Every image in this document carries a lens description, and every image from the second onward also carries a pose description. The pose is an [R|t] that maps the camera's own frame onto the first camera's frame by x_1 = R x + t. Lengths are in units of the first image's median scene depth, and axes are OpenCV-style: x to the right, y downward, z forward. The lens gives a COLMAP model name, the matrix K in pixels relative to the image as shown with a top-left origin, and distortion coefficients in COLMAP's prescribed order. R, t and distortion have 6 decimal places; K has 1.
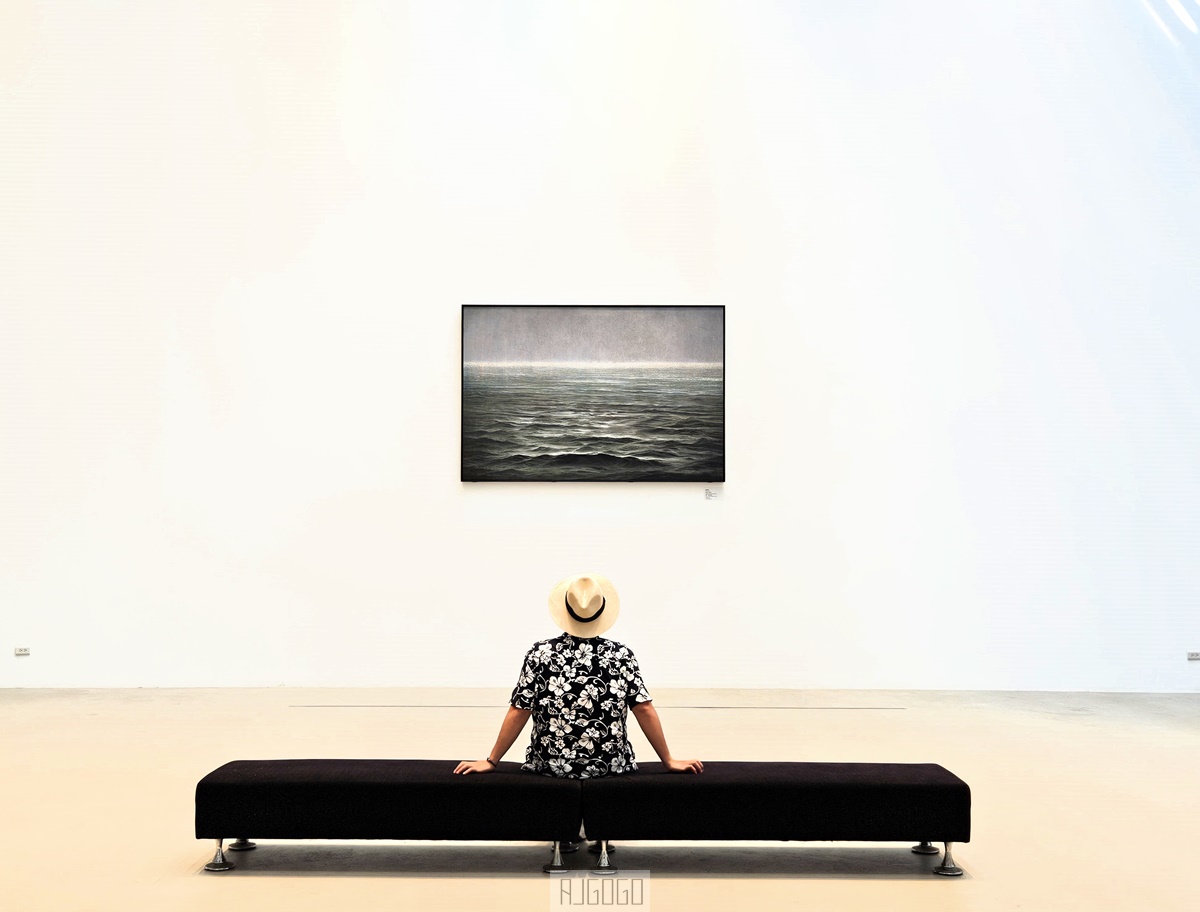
lens RADIAL K [[1246.8, 0, 586.0], [0, 1246.8, 491.7], [0, 0, 1]] dist [0.014121, 0.008954]
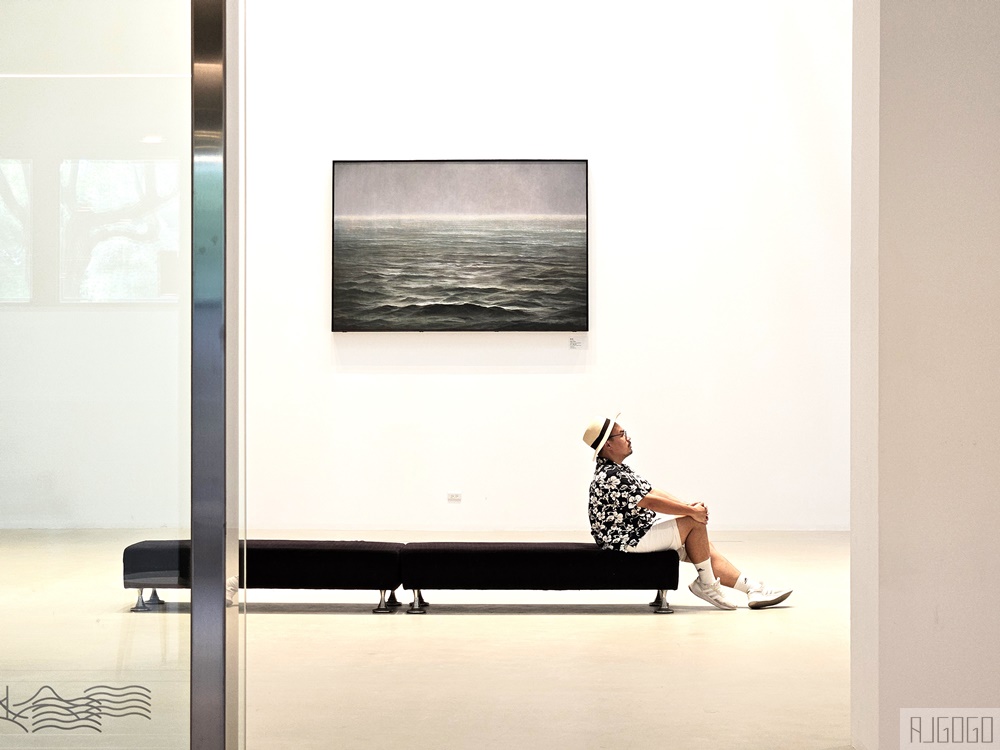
lens RADIAL K [[1949.2, 0, 500.0], [0, 1949.2, 375.0], [0, 0, 1]] dist [-0.561894, 2.634941]
pose [[0.999149, -0.001998, -0.041193, 0.104979], [0.002458, 0.999935, 0.011113, 0.010413], [0.041168, -0.011204, 0.999089, -0.597259]]
